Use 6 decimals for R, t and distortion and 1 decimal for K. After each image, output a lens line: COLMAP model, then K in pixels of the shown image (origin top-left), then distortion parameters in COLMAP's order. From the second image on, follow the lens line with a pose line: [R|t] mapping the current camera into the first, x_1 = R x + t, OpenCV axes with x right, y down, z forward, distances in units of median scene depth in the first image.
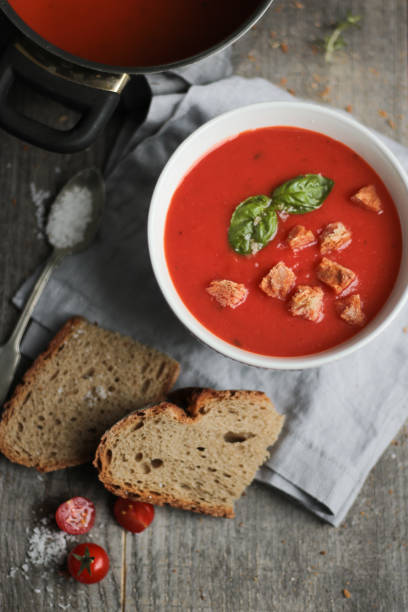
lens RADIAL K [[1482.3, 0, 204.0], [0, 1482.3, 306.0], [0, 0, 1]] dist [-0.141797, 0.485009]
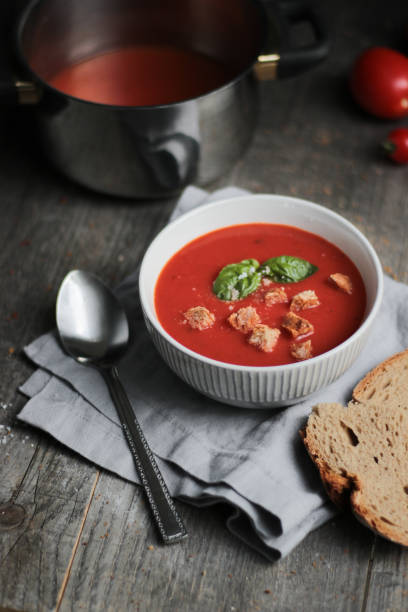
lens RADIAL K [[1482.3, 0, 204.0], [0, 1482.3, 306.0], [0, 0, 1]] dist [-0.141797, 0.485009]
pose [[0.981935, 0.104241, -0.157917, 0.177319], [-0.171282, 0.844348, -0.507680, 0.522112], [0.080416, 0.525557, 0.846950, 0.064848]]
